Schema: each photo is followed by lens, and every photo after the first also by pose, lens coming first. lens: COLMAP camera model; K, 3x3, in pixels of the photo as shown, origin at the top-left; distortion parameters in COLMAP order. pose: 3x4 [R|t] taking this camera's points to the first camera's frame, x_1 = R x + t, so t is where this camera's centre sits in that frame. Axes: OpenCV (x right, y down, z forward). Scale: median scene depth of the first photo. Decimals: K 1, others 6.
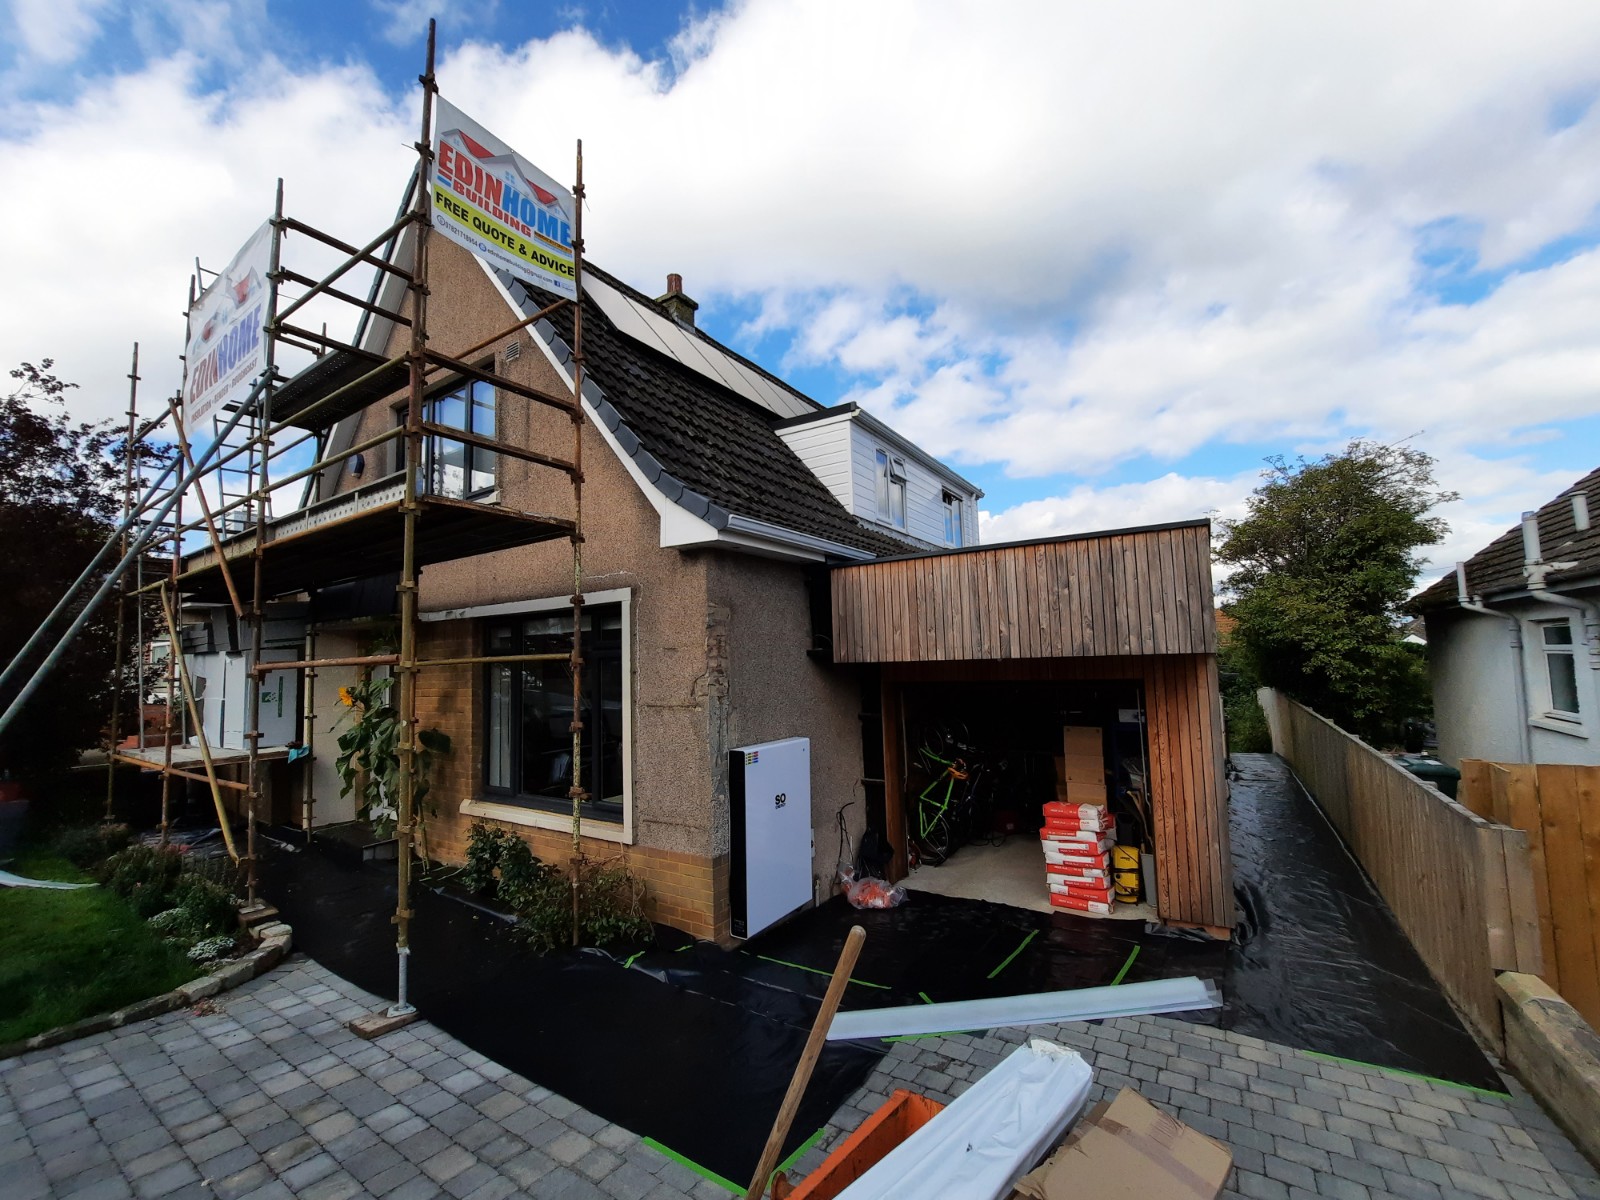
lens RADIAL K [[637.0, 0, 797.3], [0, 637.0, 609.6], [0, 0, 1]] dist [-0.021253, -0.000049]
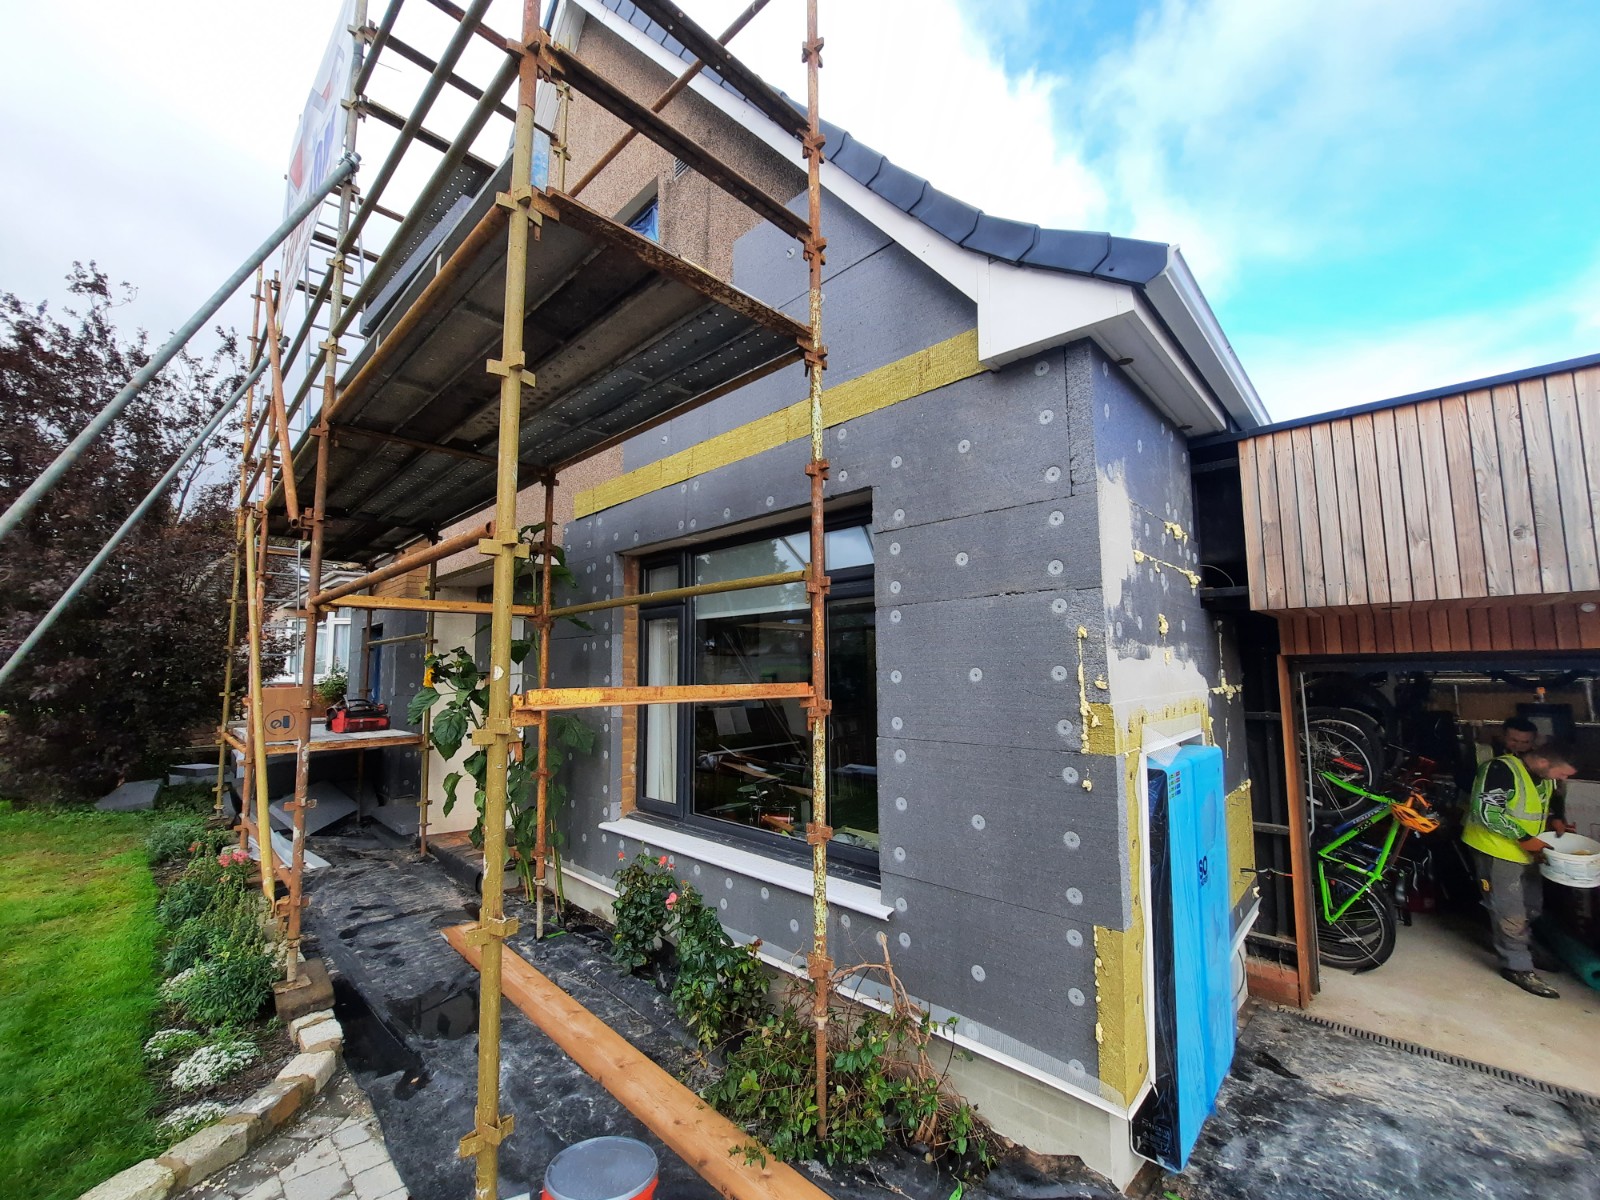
lens RADIAL K [[635.3, 0, 799.4], [0, 635.3, 607.7], [0, 0, 1]] dist [-0.020901, 0.000728]
pose [[0.982106, 0.003181, -0.188305, -0.242938], [-0.006249, 0.999857, -0.015703, 0.100723], [0.188228, 0.016598, 0.981985, 0.437927]]
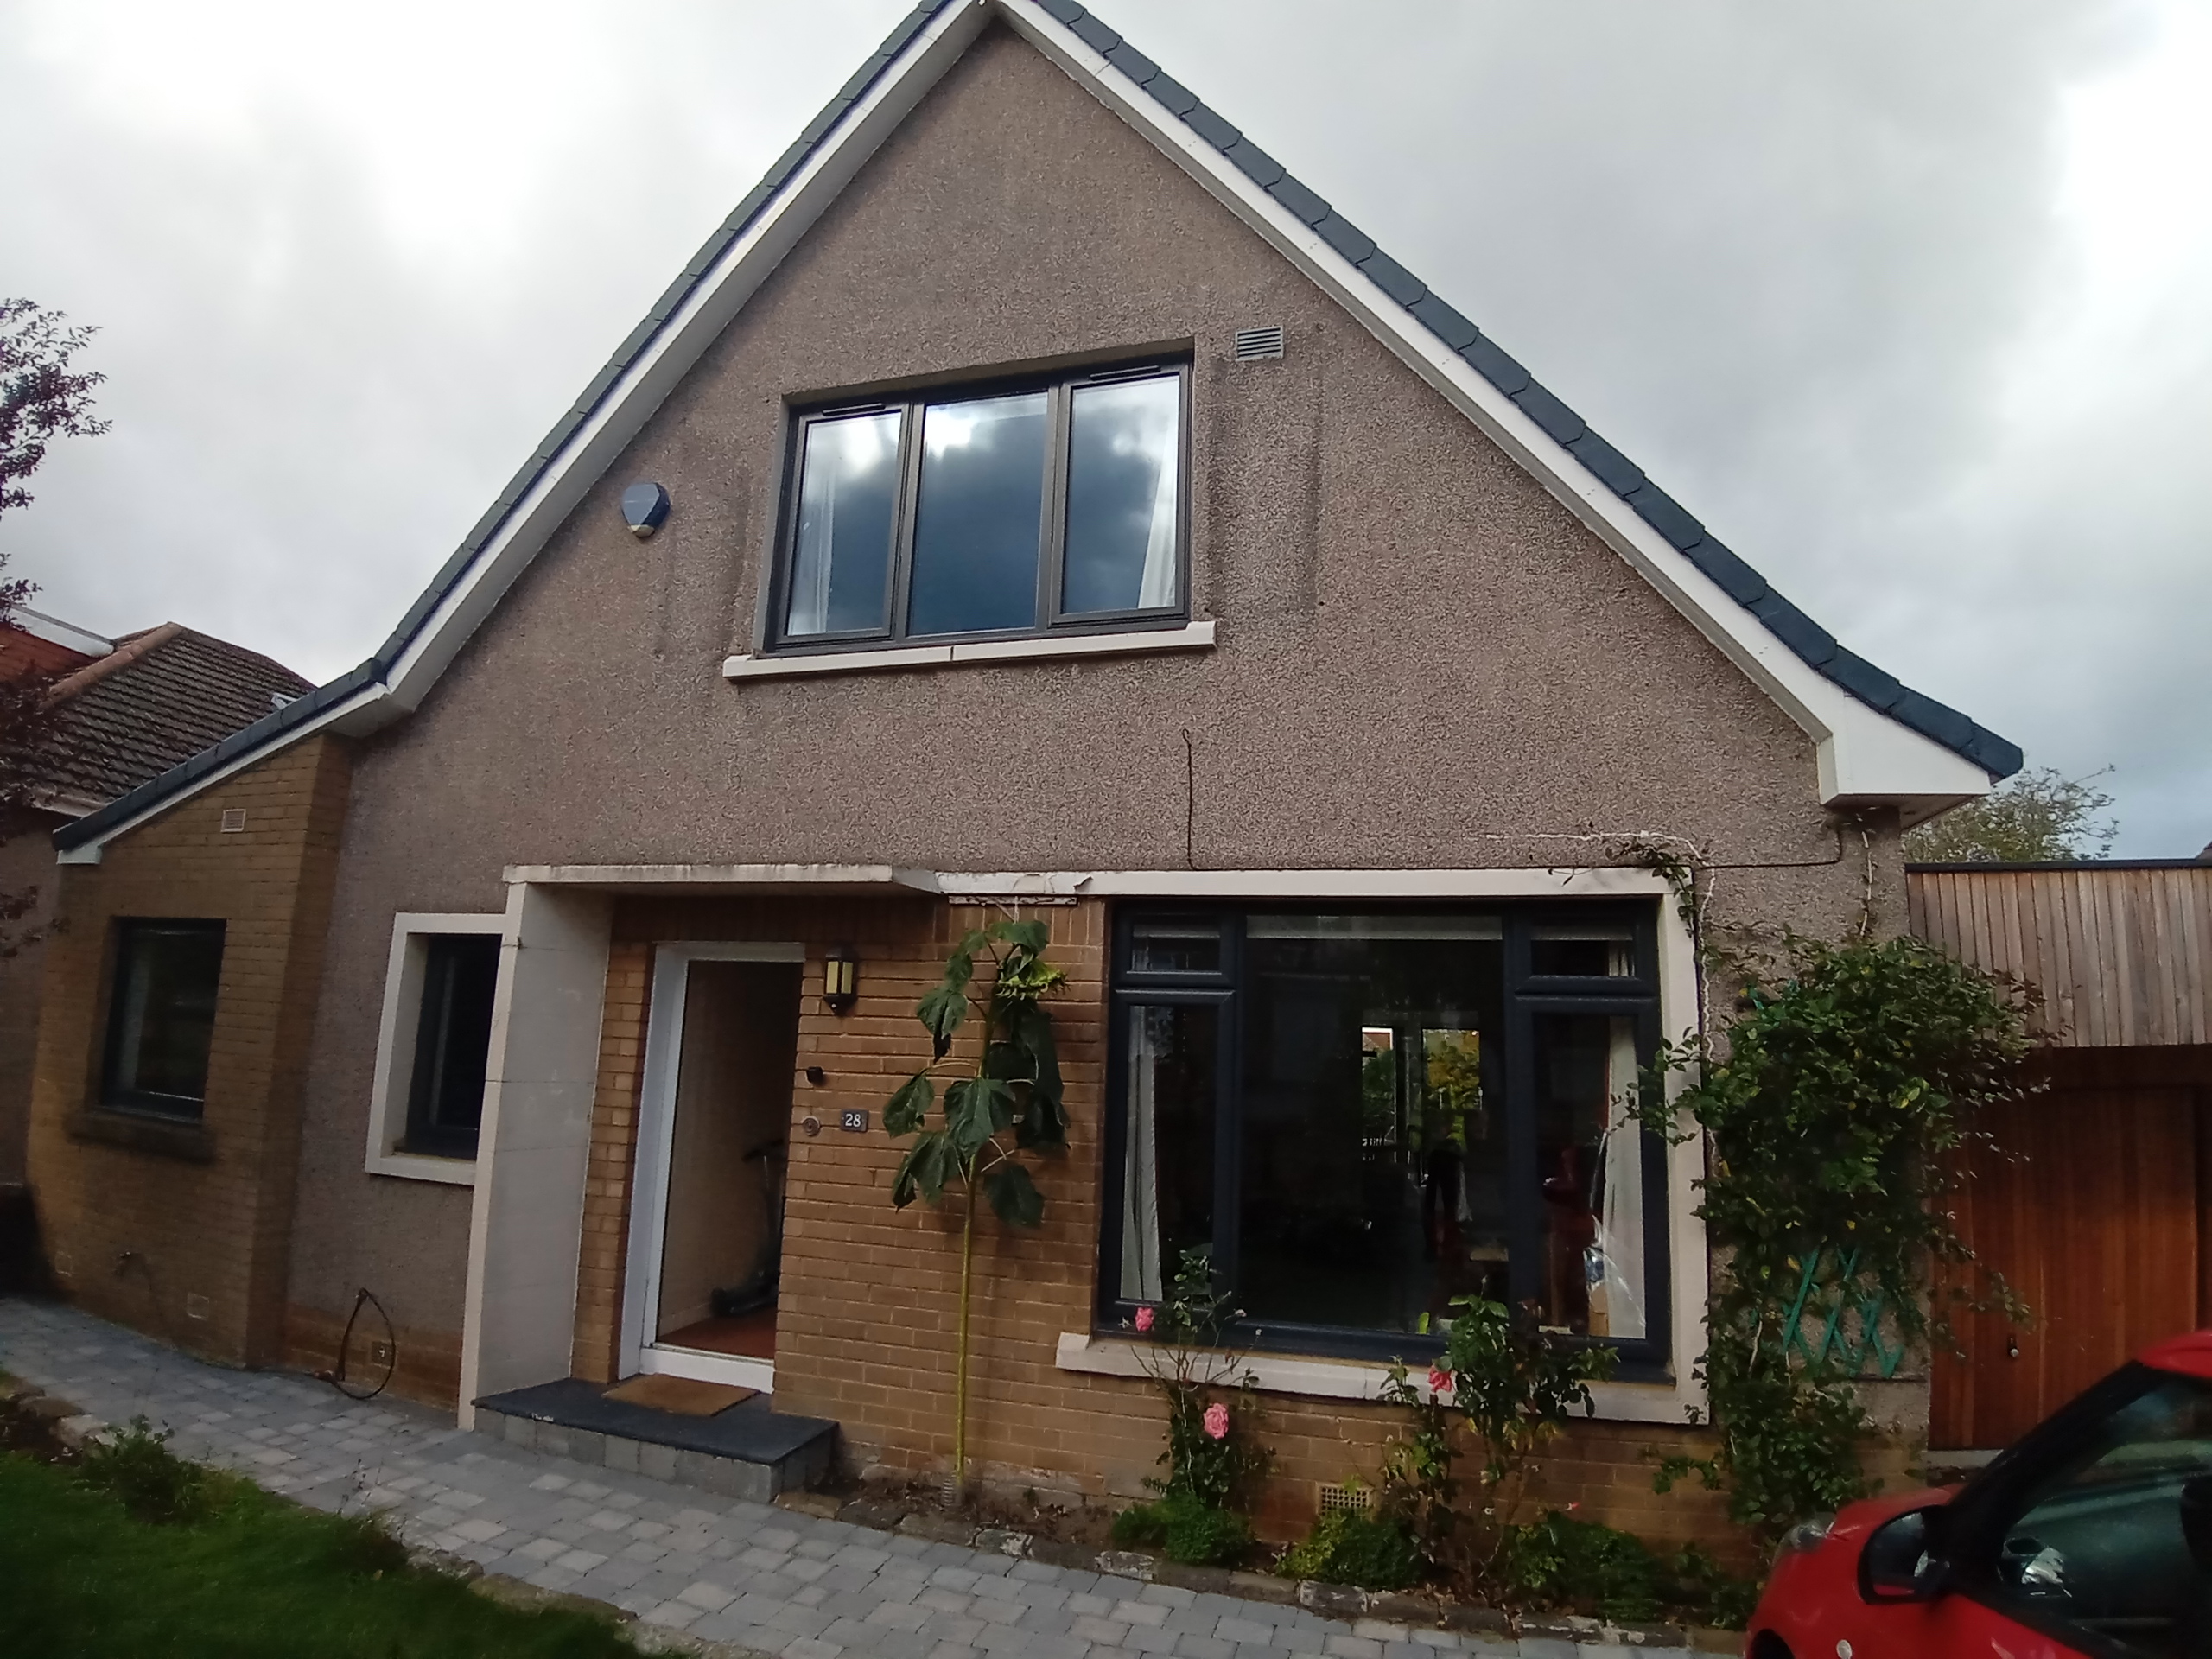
lens RADIAL K [[1120.7, 0, 1106.0], [0, 1120.7, 829.5], [0, 0, 1]] dist [-0.059775, -0.025986]
pose [[0.955900, 0.119447, 0.268304, -0.891277], [-0.088154, 0.988126, -0.125837, 0.078772], [-0.280149, 0.096635, 0.955080, 0.333625]]
